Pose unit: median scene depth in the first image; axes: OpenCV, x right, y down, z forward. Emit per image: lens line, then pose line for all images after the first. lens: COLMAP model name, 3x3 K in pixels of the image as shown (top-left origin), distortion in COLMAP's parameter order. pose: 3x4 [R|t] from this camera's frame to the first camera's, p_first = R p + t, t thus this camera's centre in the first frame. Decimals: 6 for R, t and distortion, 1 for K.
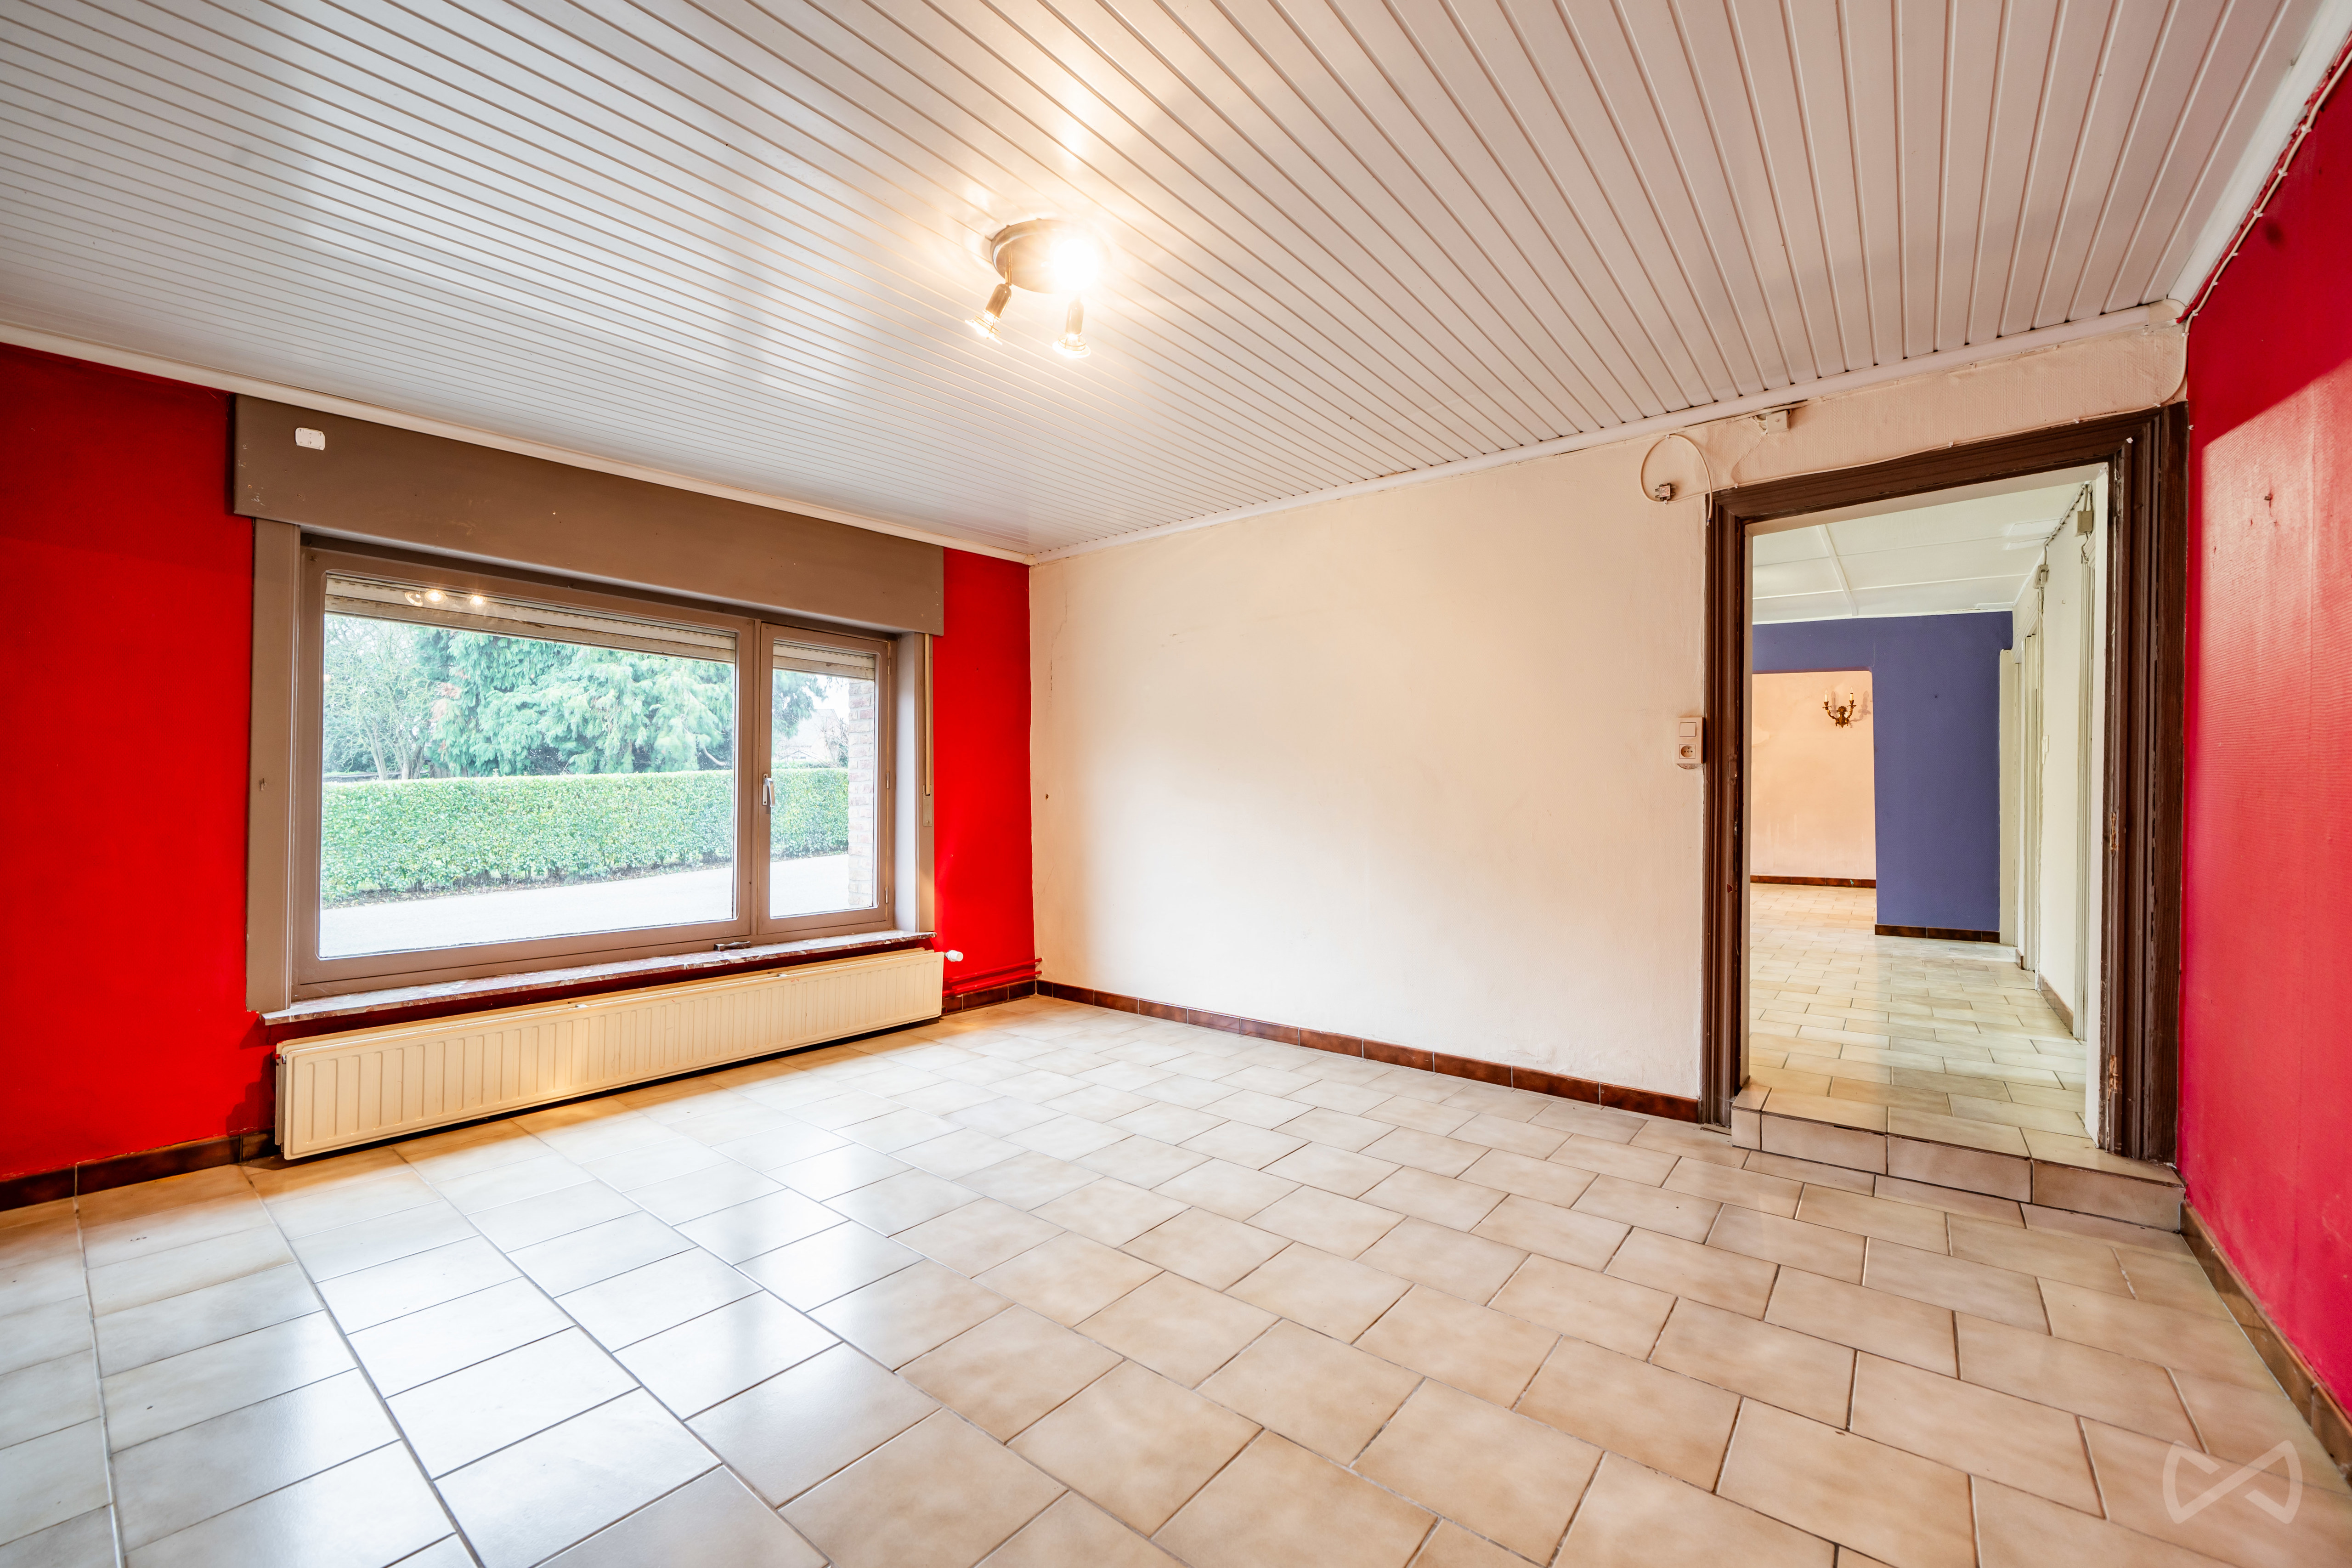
lens RADIAL K [[927.4, 0, 1159.2], [0, 927.4, 784.1], [0, 0, 1]] dist [-0.003625, 0.001469]
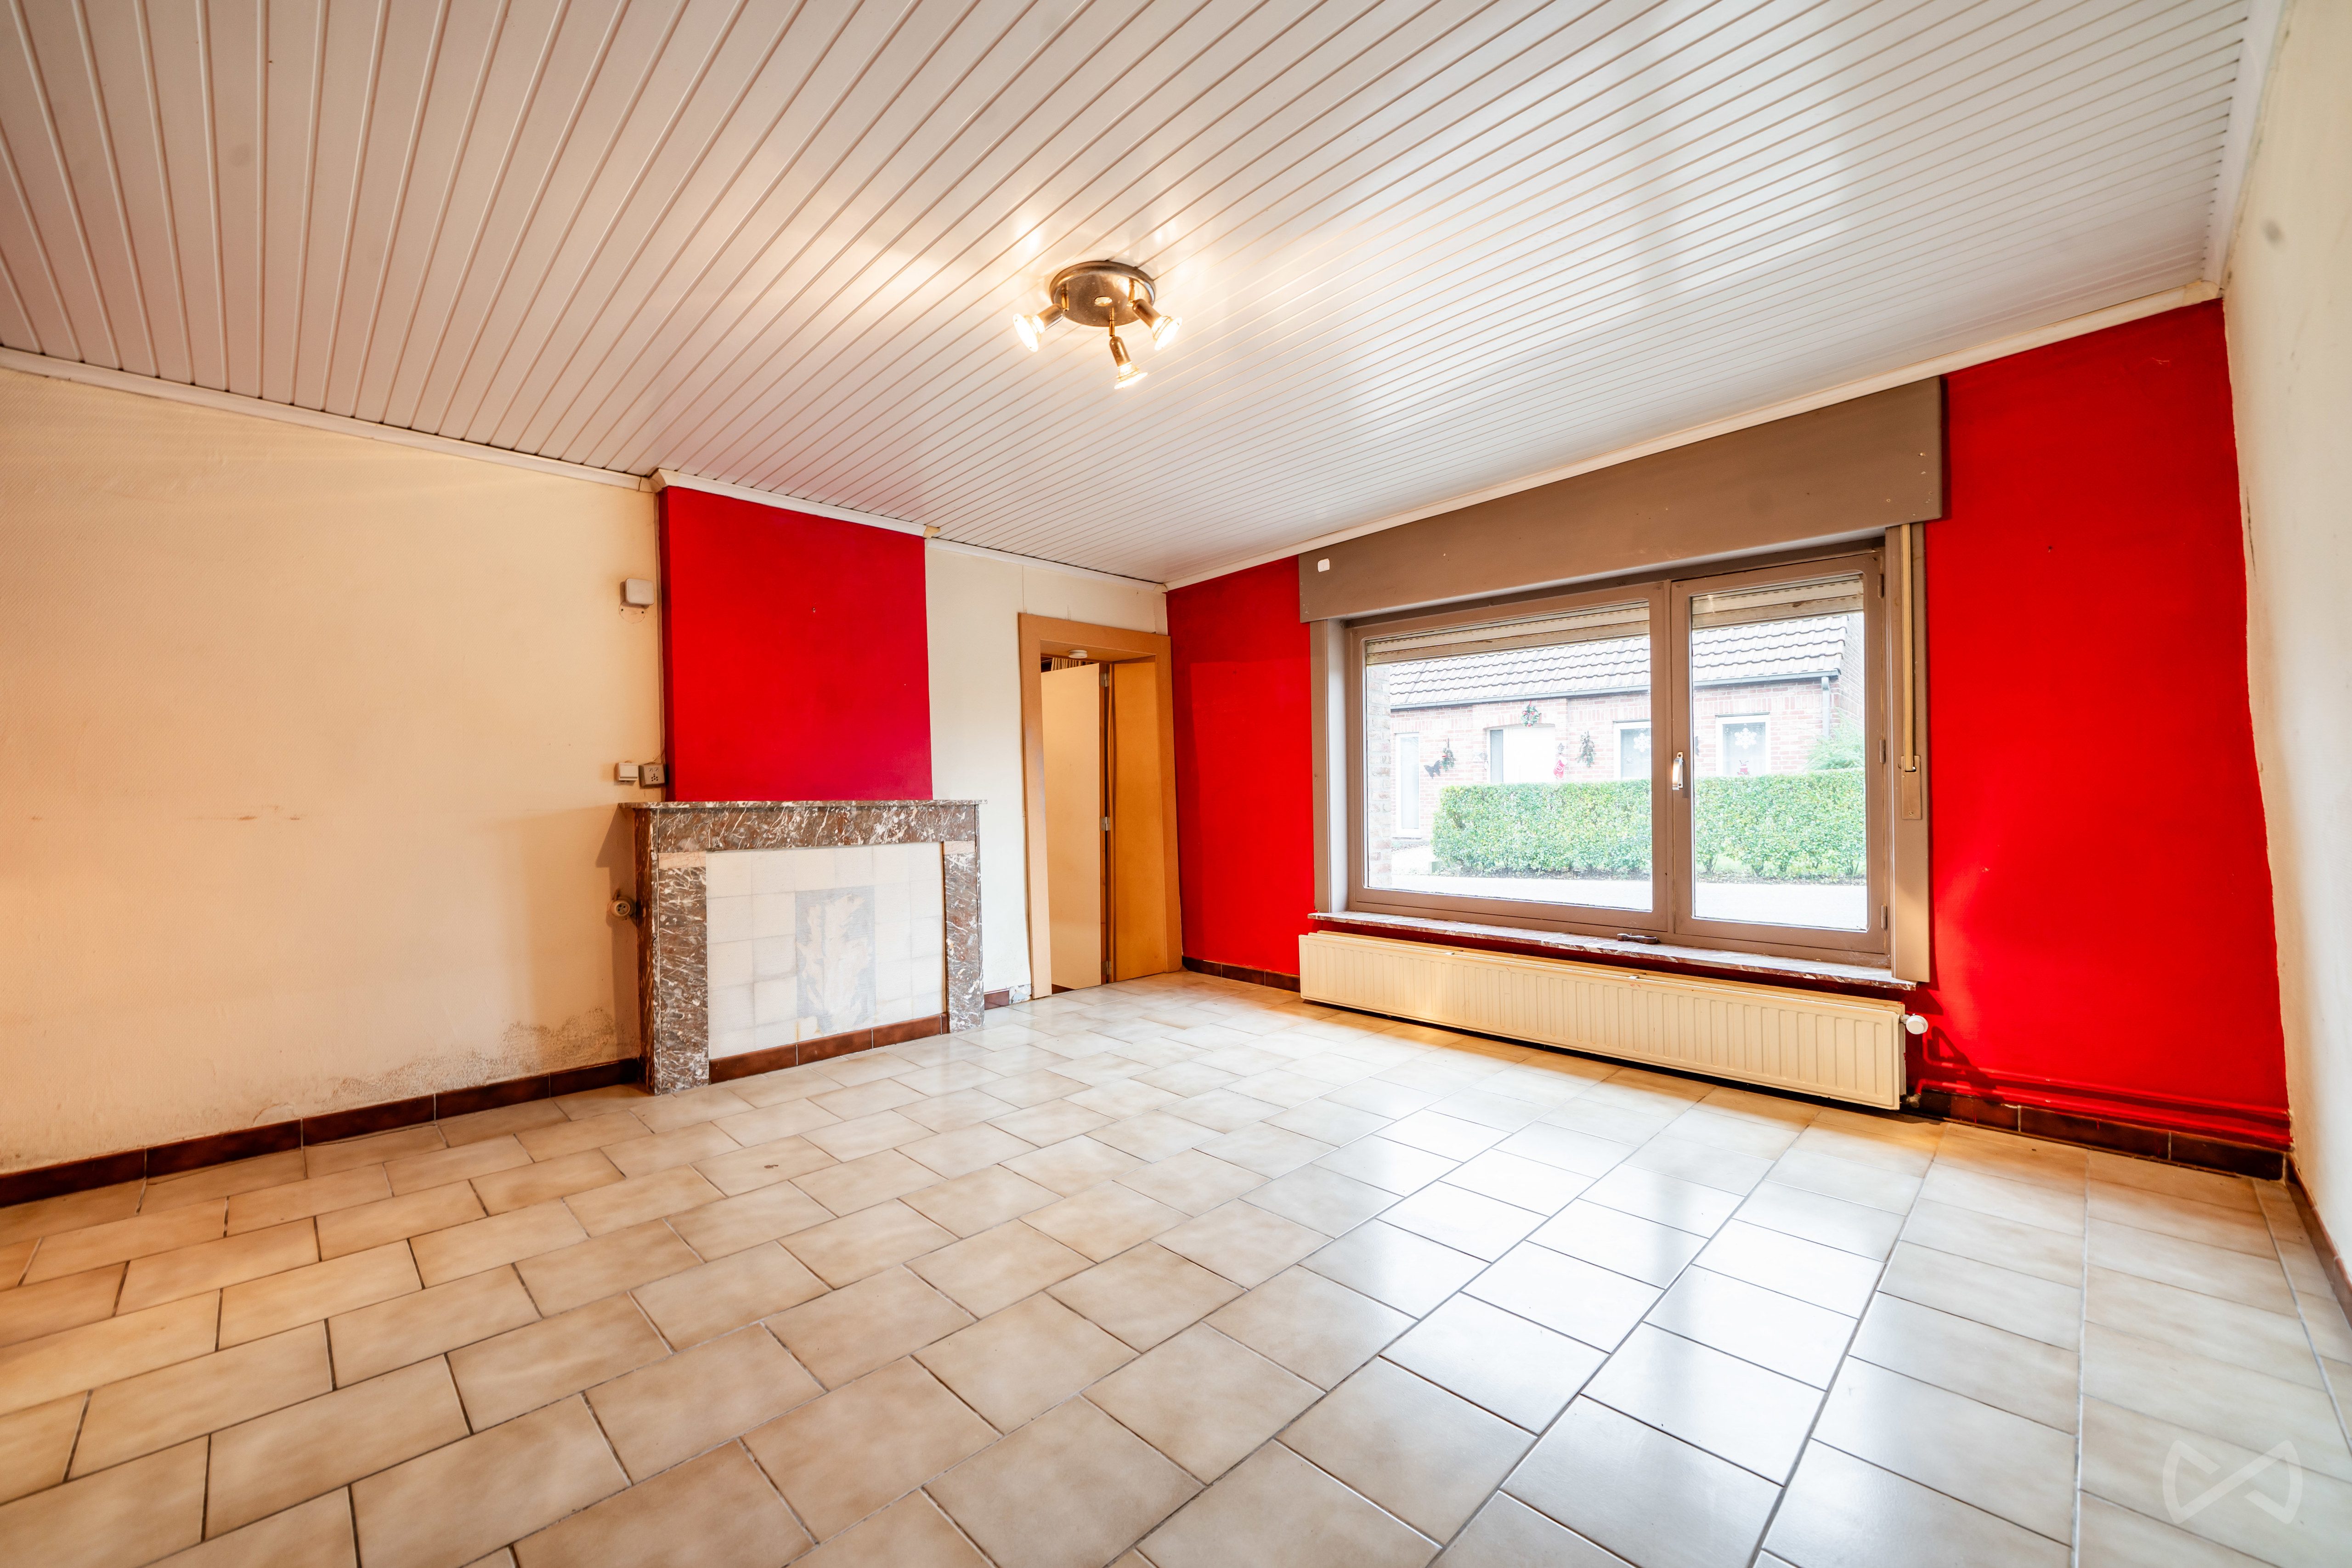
lens RADIAL K [[927.4, 0, 1174.7], [0, 927.4, 783.9], [0, 0, 1]] dist [-0.003625, 0.001469]
pose [[-0.105312, -0.006481, -0.994418, 0.785102], [0.025813, 0.999624, -0.009248, 0.022655], [0.994104, -0.026643, -0.105106, 0.961857]]
